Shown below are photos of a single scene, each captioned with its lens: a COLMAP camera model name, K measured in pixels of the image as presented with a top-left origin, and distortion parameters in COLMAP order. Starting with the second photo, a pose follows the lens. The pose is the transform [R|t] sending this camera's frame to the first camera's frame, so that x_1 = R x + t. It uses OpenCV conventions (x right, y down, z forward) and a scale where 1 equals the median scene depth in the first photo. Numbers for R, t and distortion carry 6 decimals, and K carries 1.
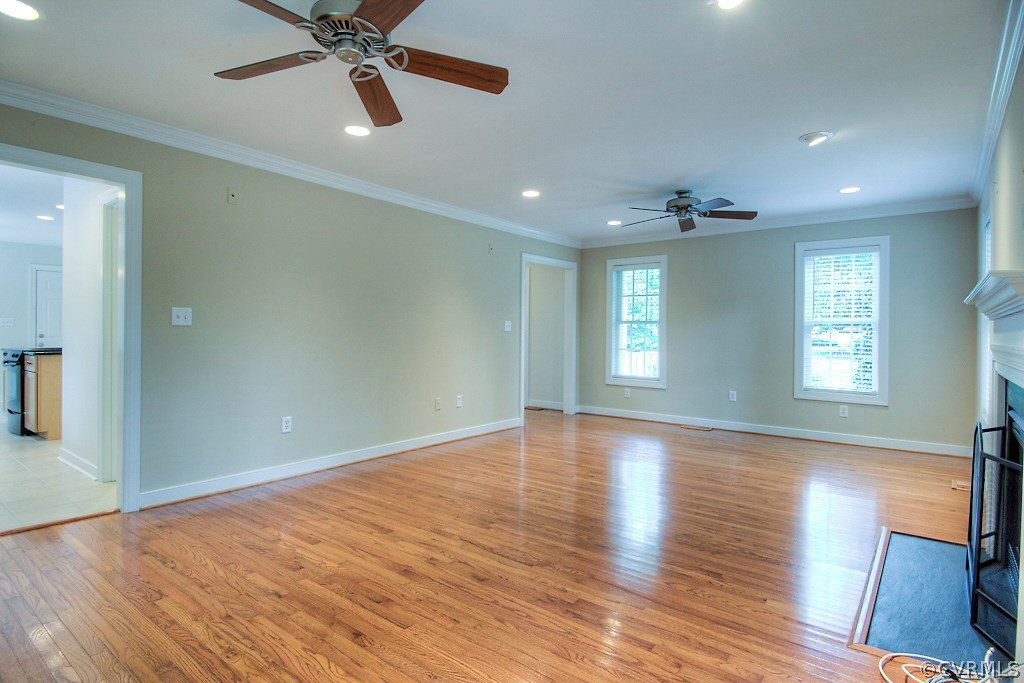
lens RADIAL K [[538.1, 0, 504.2], [0, 538.1, 341.4], [0, 0, 1]] dist [0.015019, -0.020290]
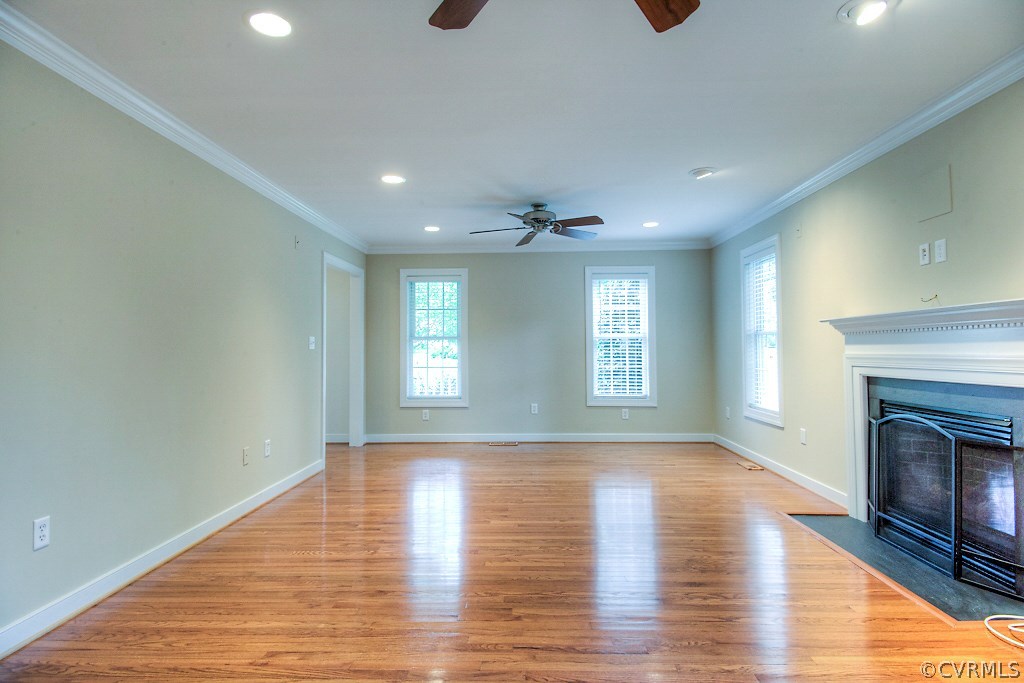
lens RADIAL K [[538.1, 0, 517.7], [0, 538.1, 337.1], [0, 0, 1]] dist [0.015019, -0.020290]
pose [[0.799635, -0.000656, 0.600487, -0.408126], [0.023643, 0.999258, -0.030392, -0.010811], [-0.600021, 0.038500, 0.799057, 0.349893]]
